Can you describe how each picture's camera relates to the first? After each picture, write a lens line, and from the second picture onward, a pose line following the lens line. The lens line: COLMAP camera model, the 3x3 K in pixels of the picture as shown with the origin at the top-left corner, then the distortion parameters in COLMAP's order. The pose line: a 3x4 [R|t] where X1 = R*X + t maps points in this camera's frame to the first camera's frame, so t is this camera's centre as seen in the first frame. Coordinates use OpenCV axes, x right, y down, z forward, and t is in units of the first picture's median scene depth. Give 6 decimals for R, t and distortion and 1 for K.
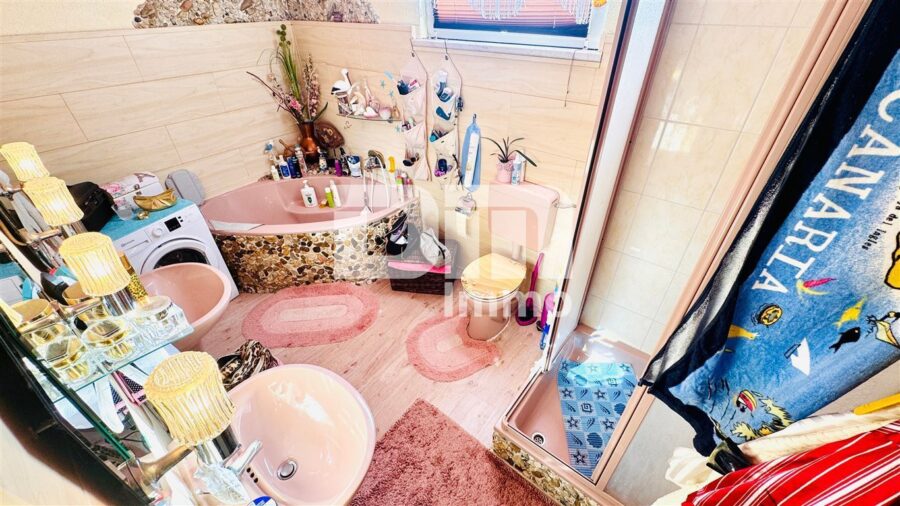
lens RADIAL K [[358.2, 0, 449.5], [0, 358.2, 251.6], [0, 0, 1]] dist [-0.002965, -0.000216]
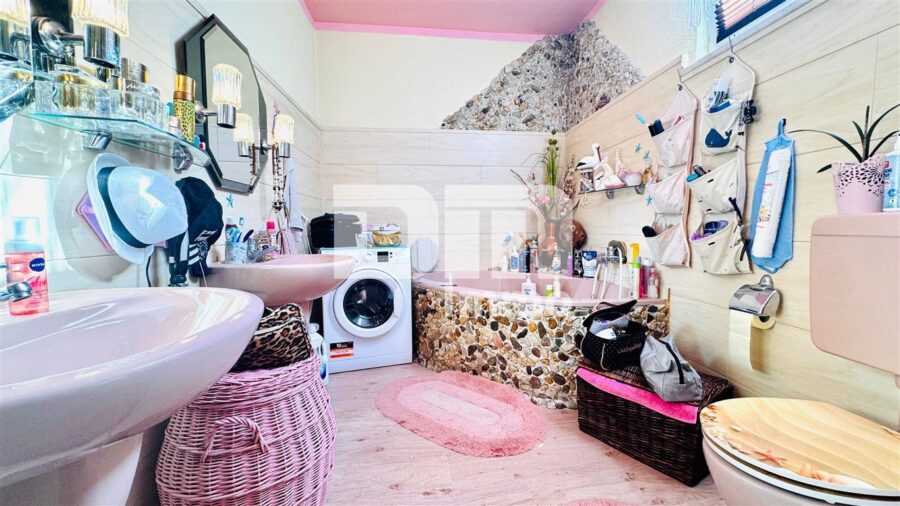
lens RADIAL K [[358.2, 0, 451.0], [0, 358.2, 255.4], [0, 0, 1]] dist [-0.002965, -0.000216]
pose [[0.694734, 0.058189, -0.716910, 0.100845], [-0.416667, 0.845005, -0.335193, 0.158985], [0.586288, 0.531582, 0.611299, 0.393292]]
